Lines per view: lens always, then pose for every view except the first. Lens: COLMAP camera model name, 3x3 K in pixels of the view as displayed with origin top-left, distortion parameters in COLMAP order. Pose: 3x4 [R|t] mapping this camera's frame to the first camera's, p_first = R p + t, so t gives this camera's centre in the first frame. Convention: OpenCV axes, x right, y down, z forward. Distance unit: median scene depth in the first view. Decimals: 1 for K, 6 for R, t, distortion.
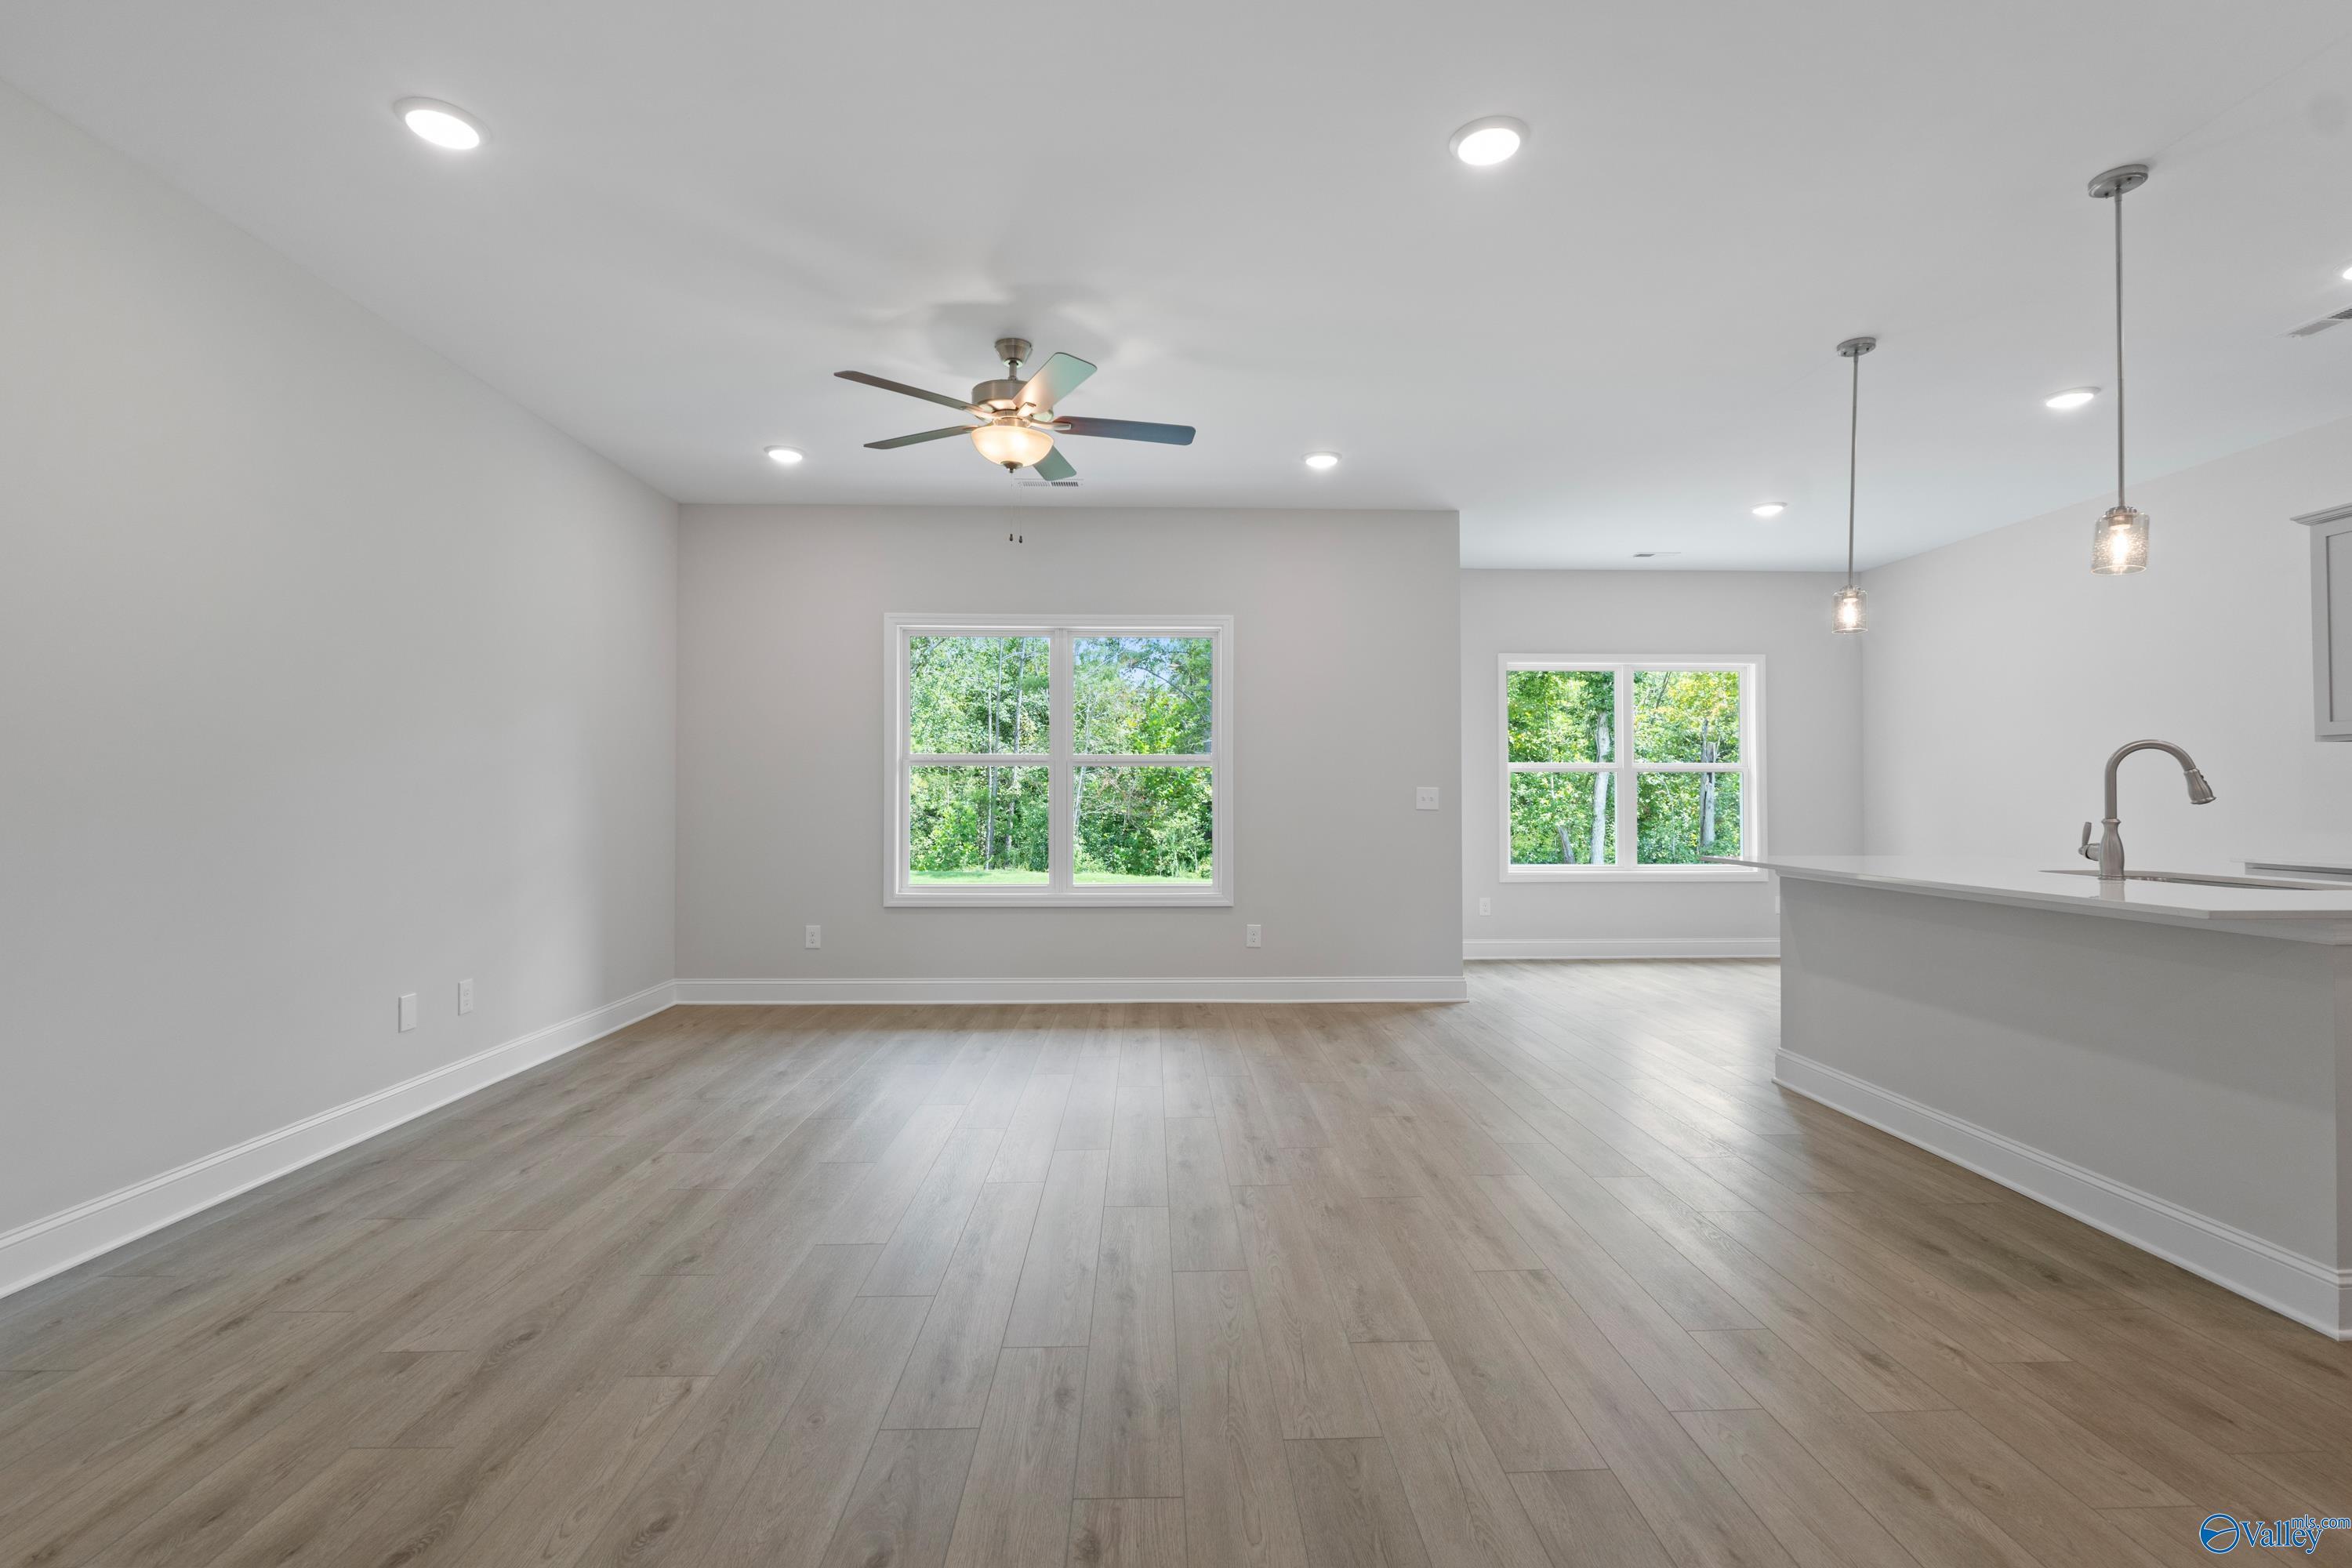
lens RADIAL K [[1062.5, 0, 1189.2], [0, 1062.5, 777.1], [0, 0, 1]] dist [-0.006699, 0.000345]
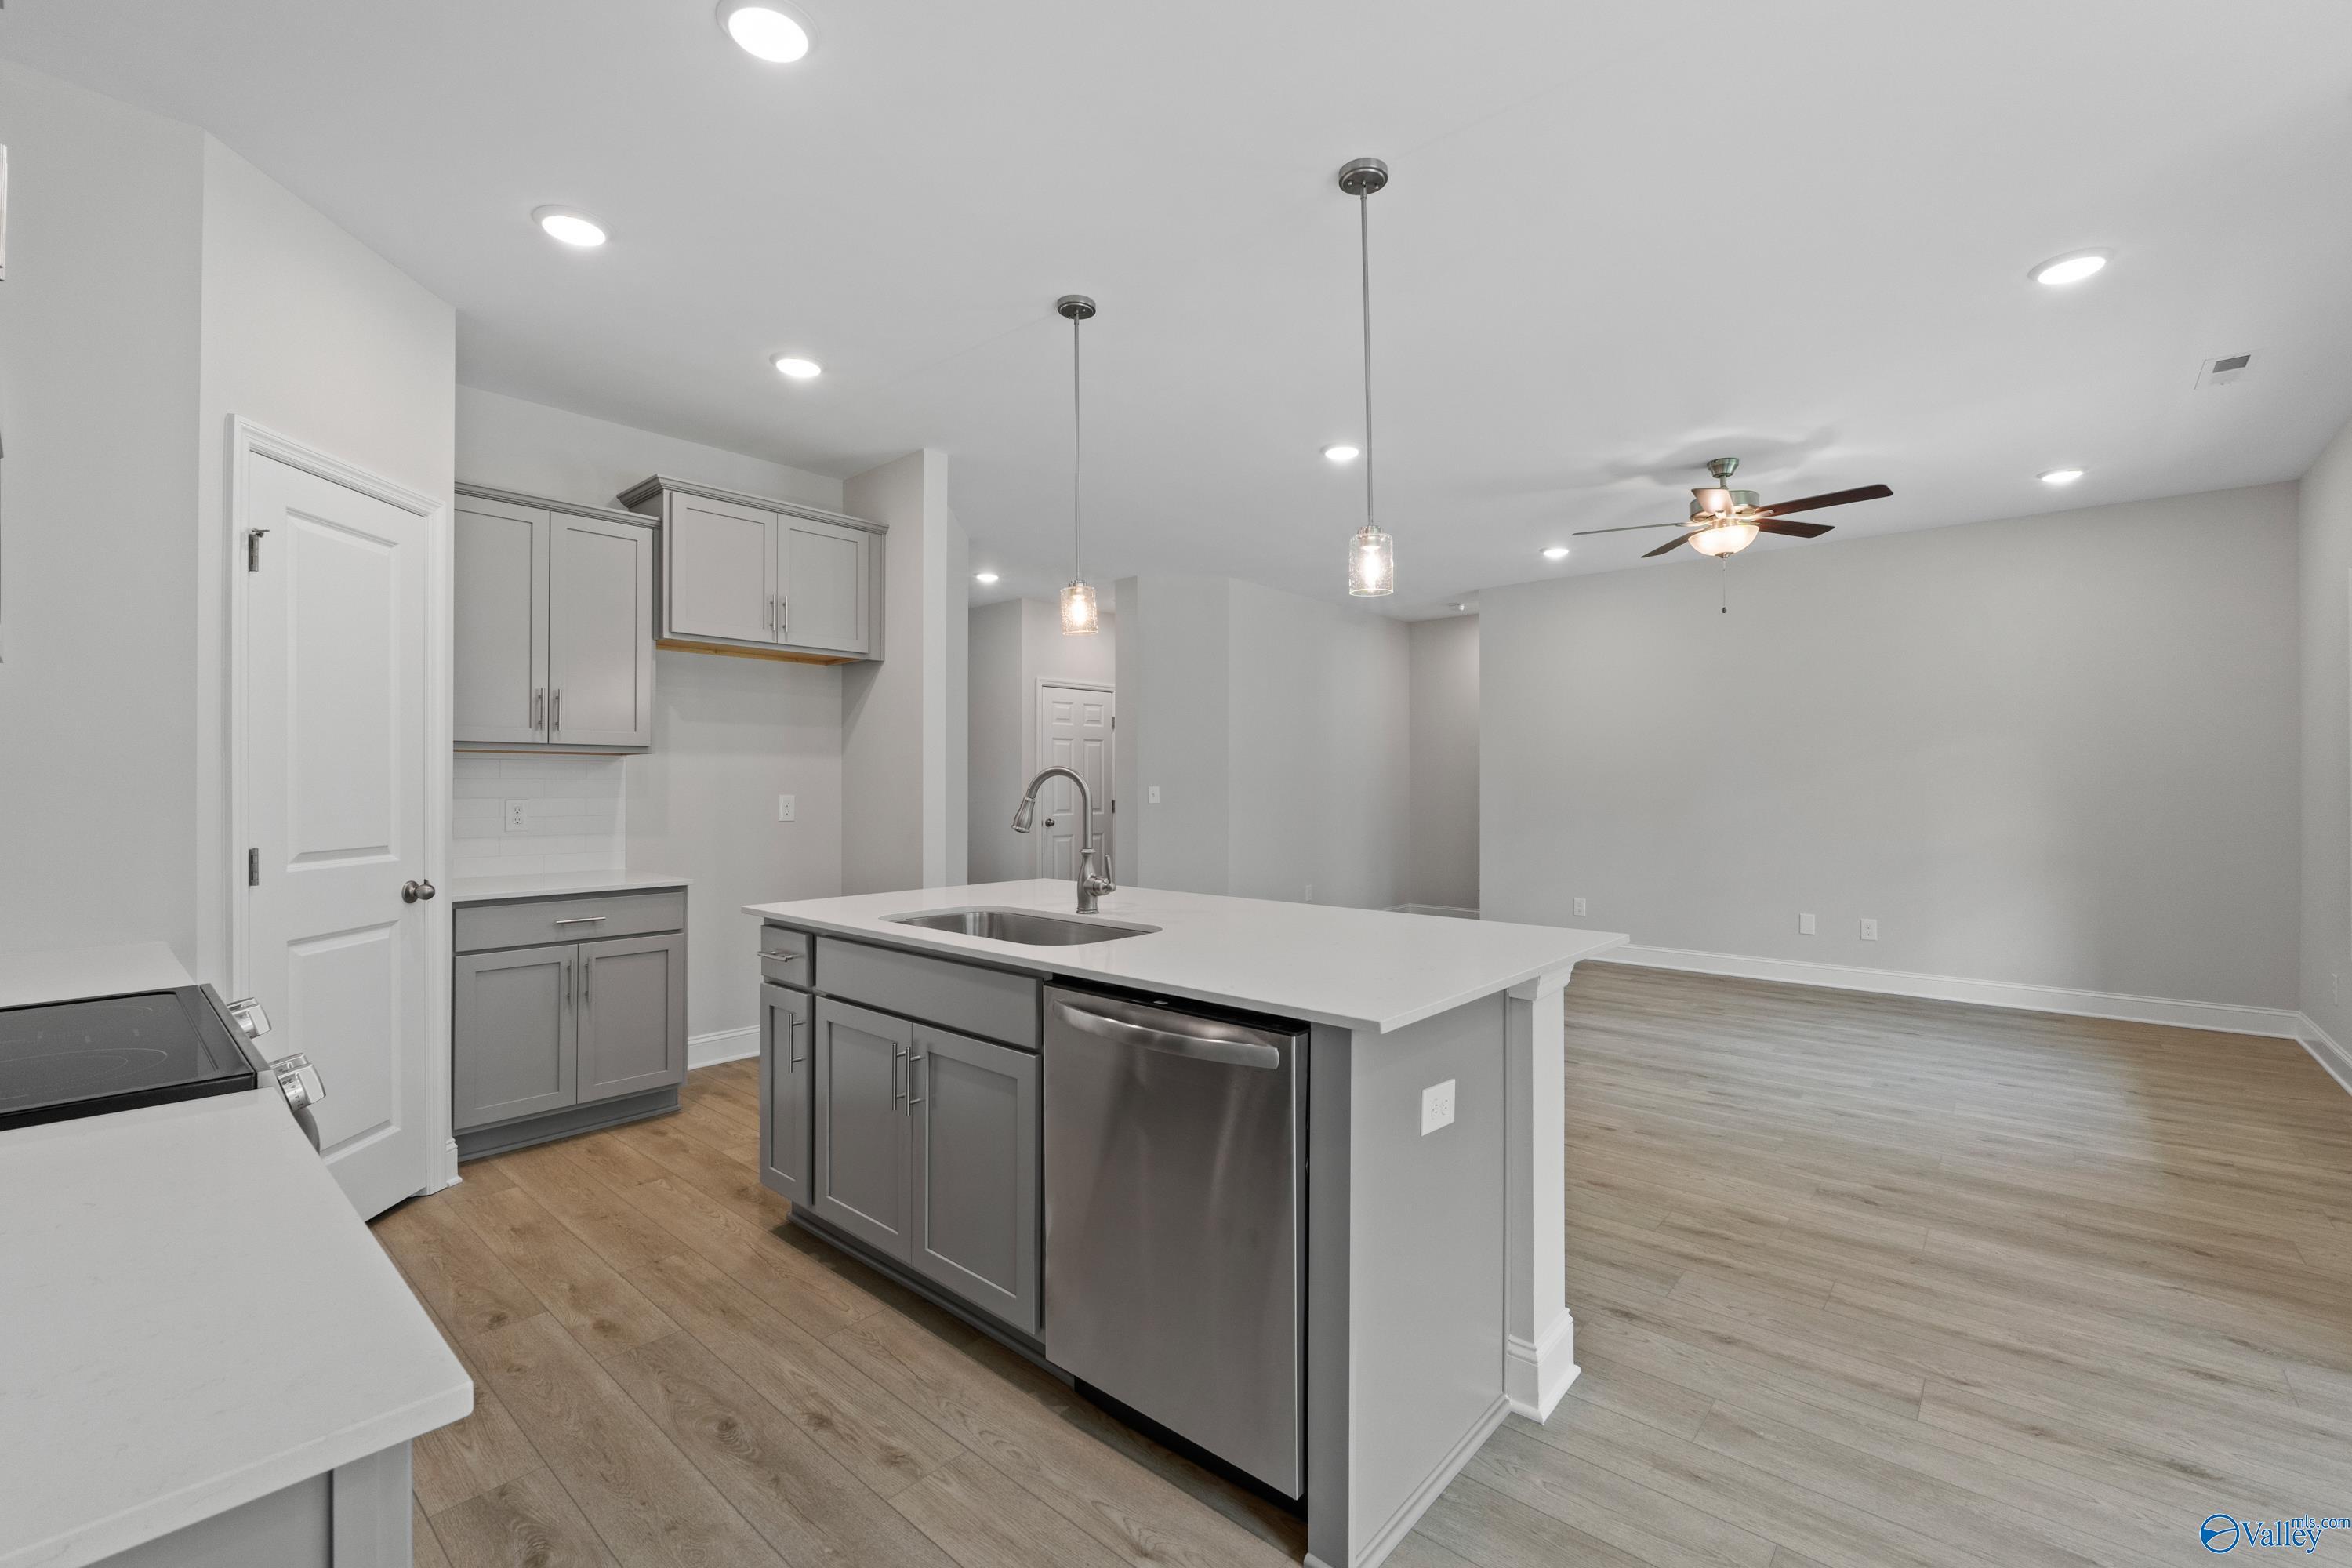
lens RADIAL K [[979.6, 0, 1168.1], [0, 979.6, 784.5], [0, 0, 1]] dist [-0.000741, 0.000153]
pose [[-0.696460, -0.000731, -0.717595, 1.499103], [0.014981, 0.999767, -0.015558, -0.004997], [0.717439, -0.021585, -0.696287, 1.721967]]
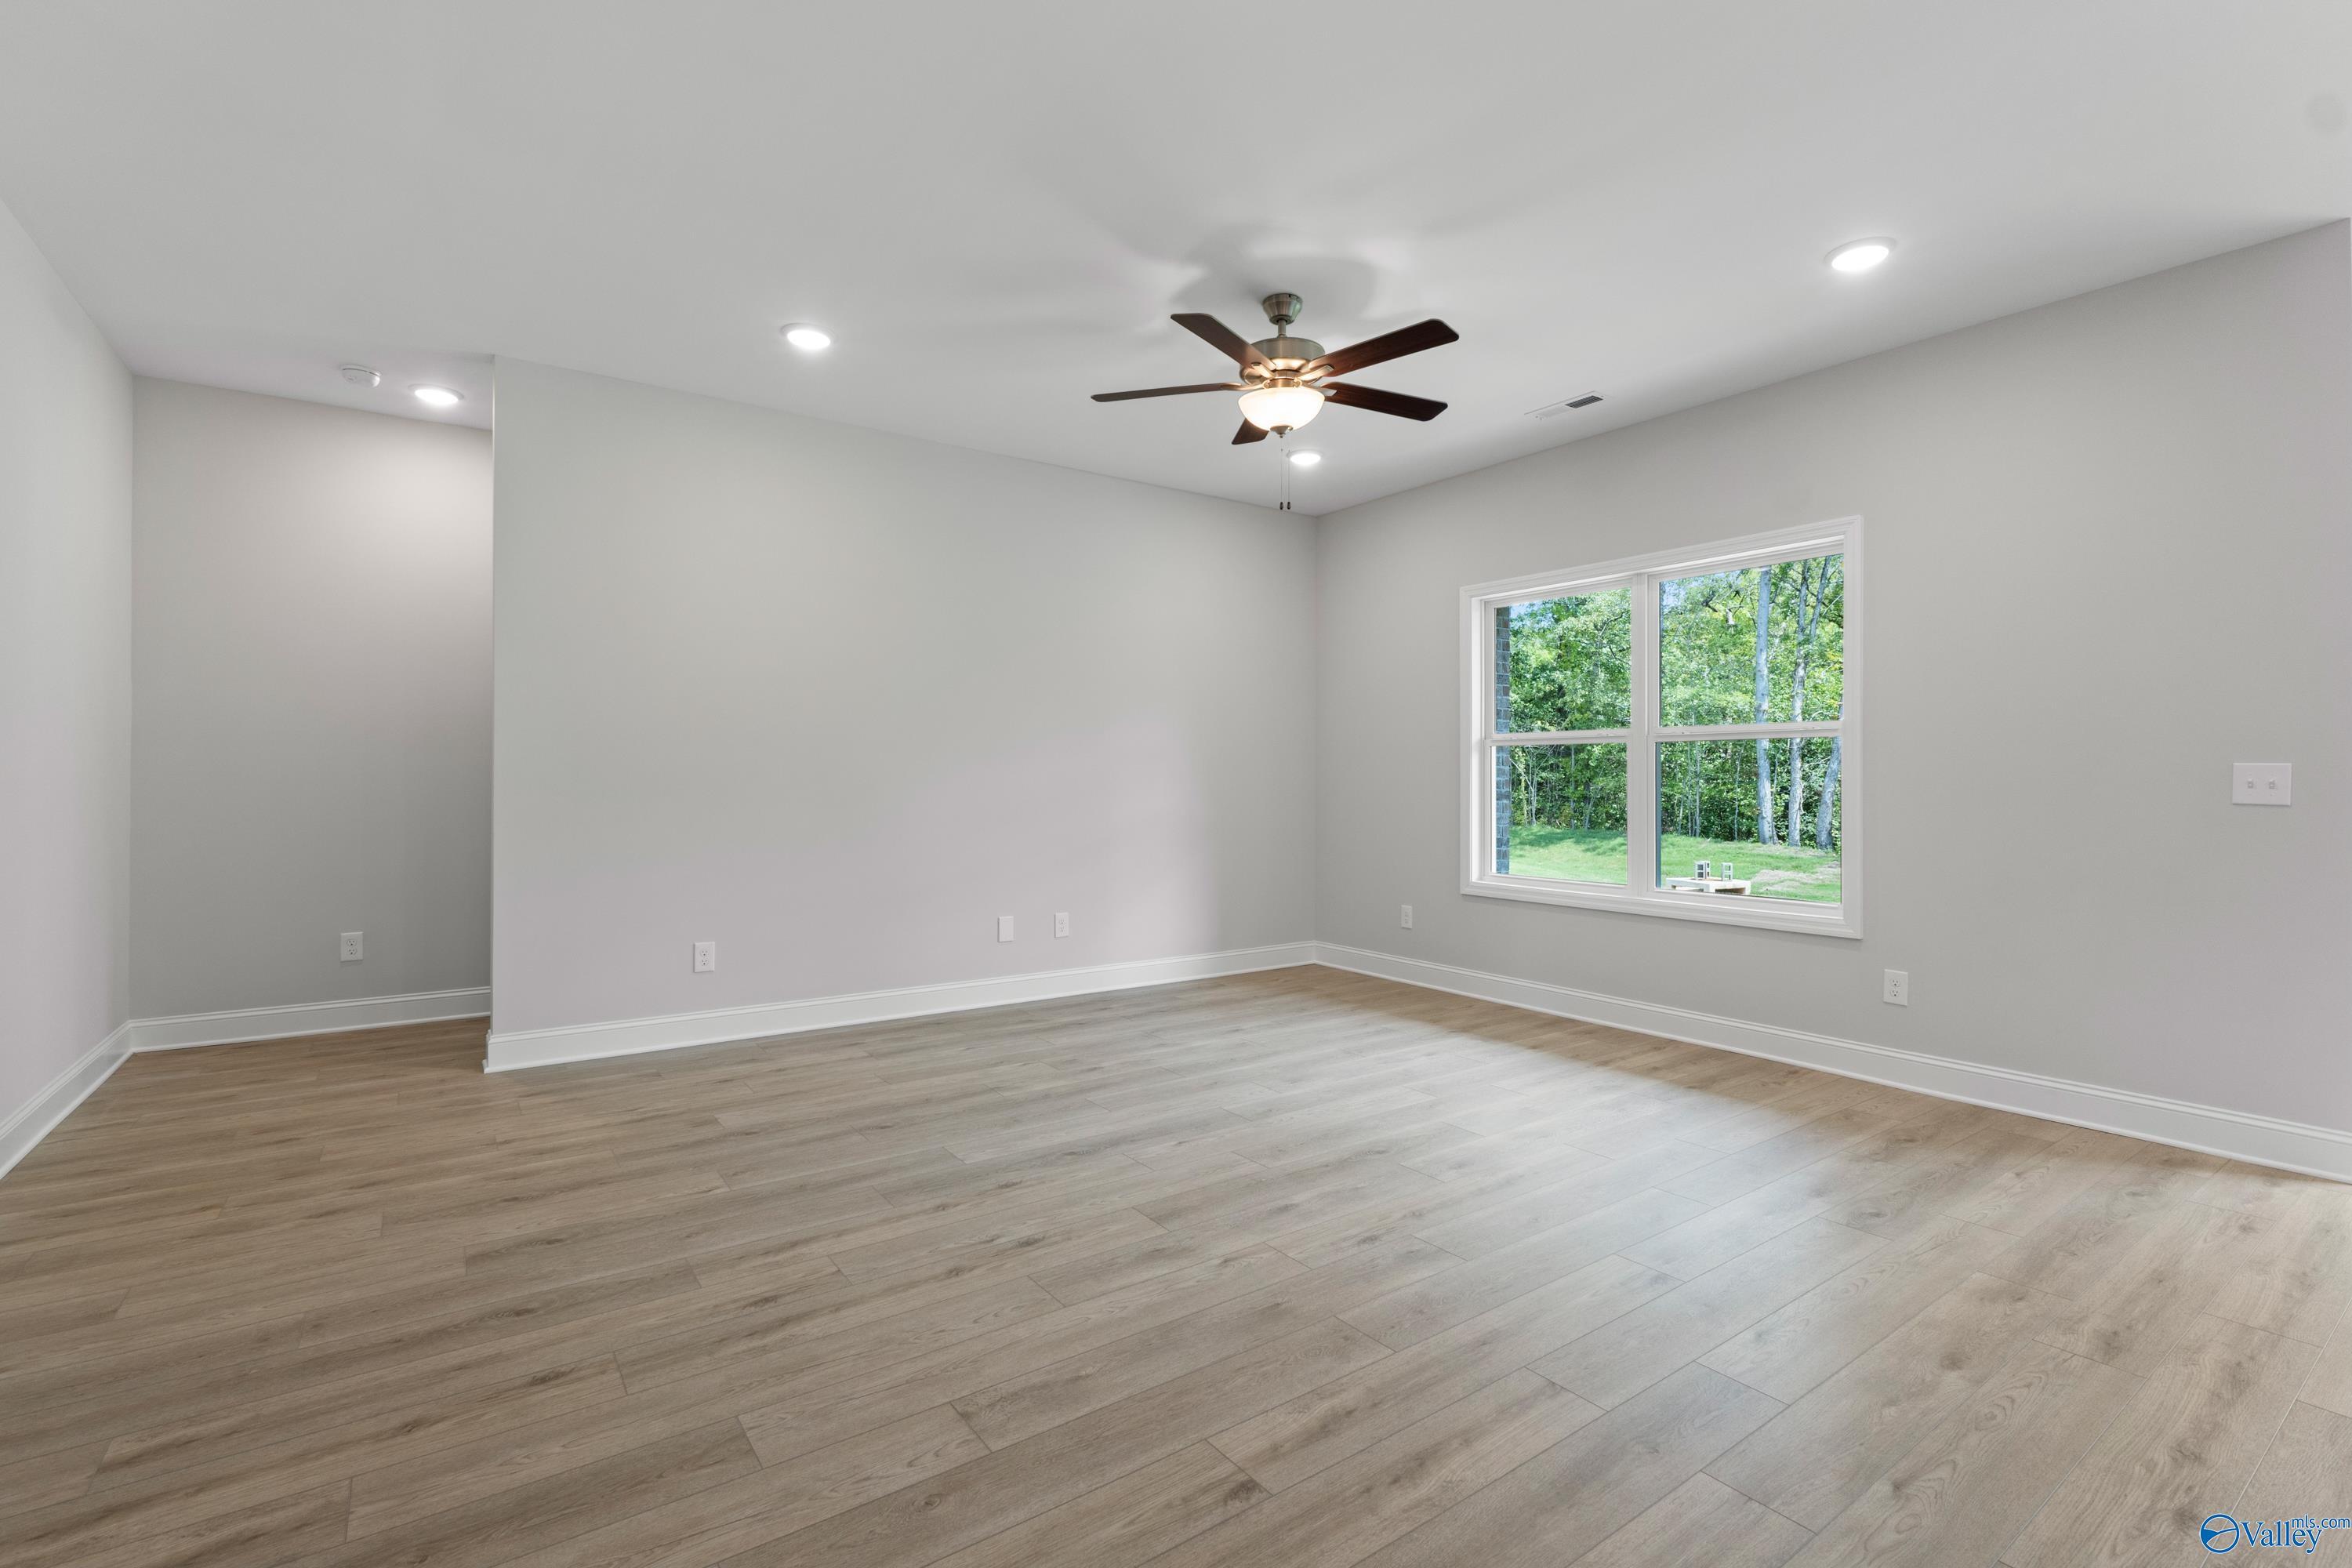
lens RADIAL K [[1062.5, 0, 1182.6], [0, 1062.5, 775.7], [0, 0, 1]] dist [-0.006699, 0.000345]
pose [[0.551258, -0.001611, -0.834333, 0.737212], [0.013432, 0.999886, 0.006944, 0.010243], [0.834227, -0.015035, 0.551217, 0.512471]]
